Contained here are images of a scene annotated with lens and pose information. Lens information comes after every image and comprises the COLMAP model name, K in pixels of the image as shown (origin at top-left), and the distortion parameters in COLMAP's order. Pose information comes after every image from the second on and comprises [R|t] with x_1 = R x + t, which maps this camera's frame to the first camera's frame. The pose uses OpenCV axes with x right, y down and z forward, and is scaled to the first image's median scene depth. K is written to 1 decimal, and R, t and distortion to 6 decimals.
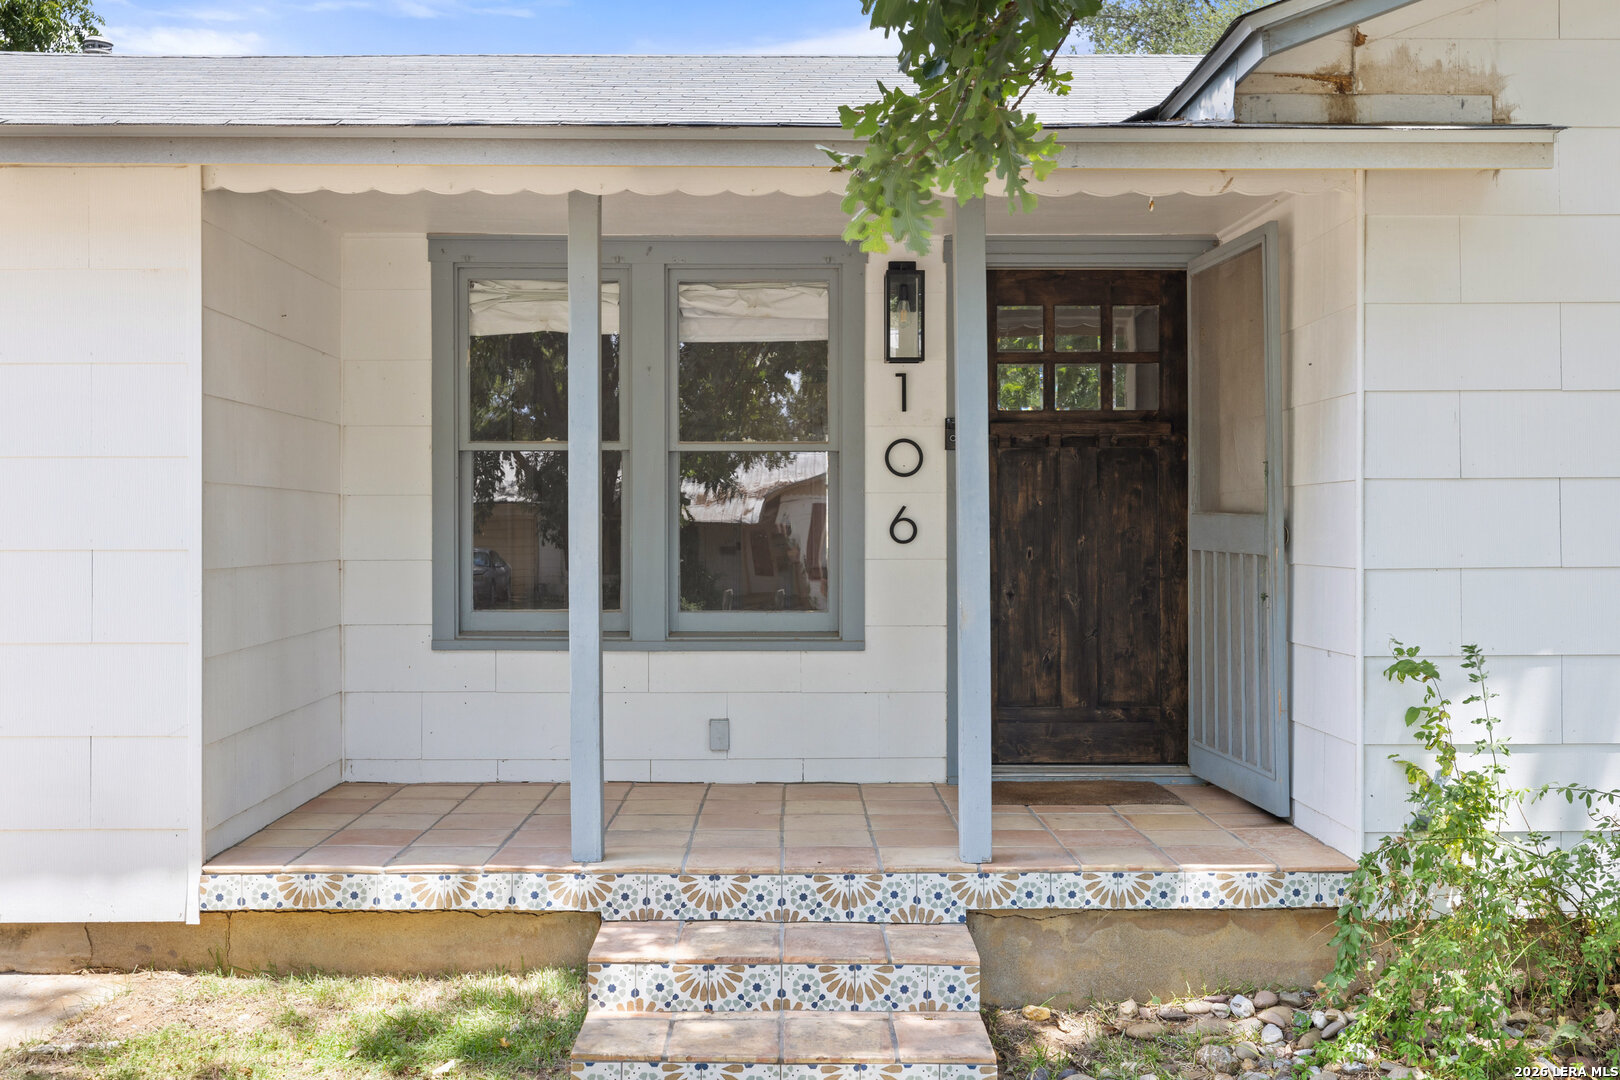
lens RADIAL K [[1567.8, 0, 811.2], [0, 1567.8, 531.3], [0, 0, 1]] dist [-0.009735, 0.009848]
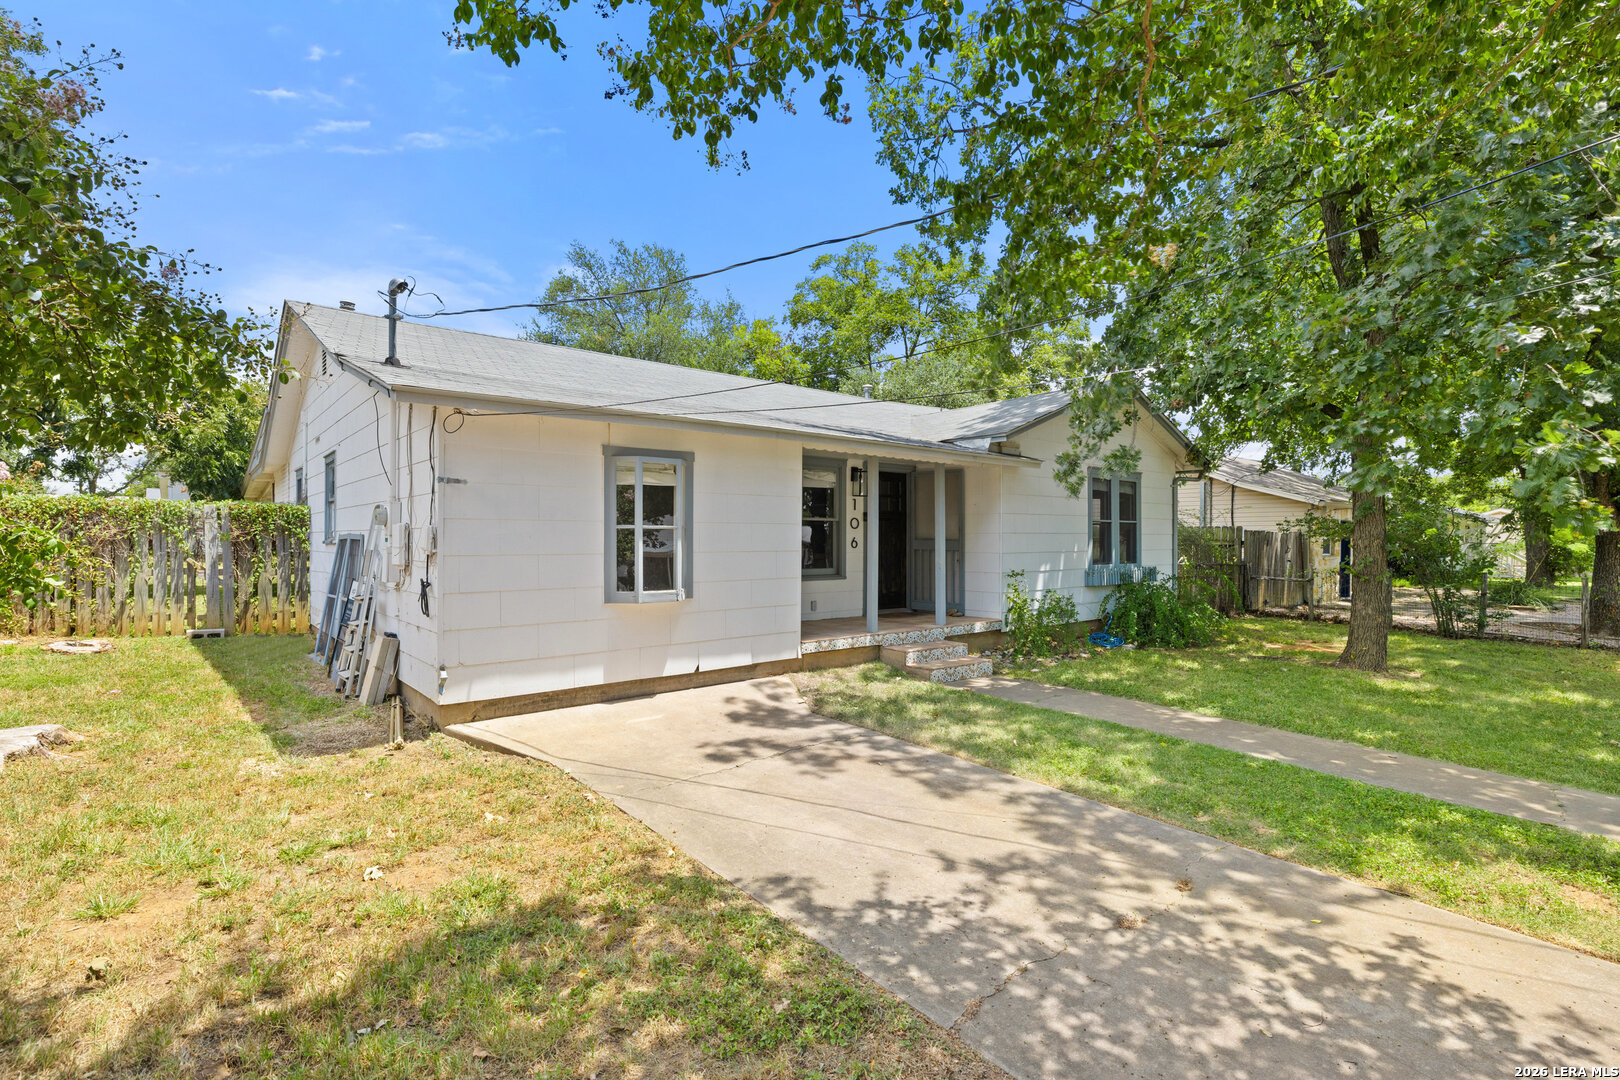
lens RADIAL K [[760.0, 0, 808.9], [0, 760.0, 538.3], [0, 0, 1]] dist [-0.004134, 0.000645]
pose [[0.787813, 0.002099, 0.615911, -1.061501], [0.000070, 0.999994, -0.003498, -0.007633], [-0.615914, 0.002799, 0.787808, -0.259531]]
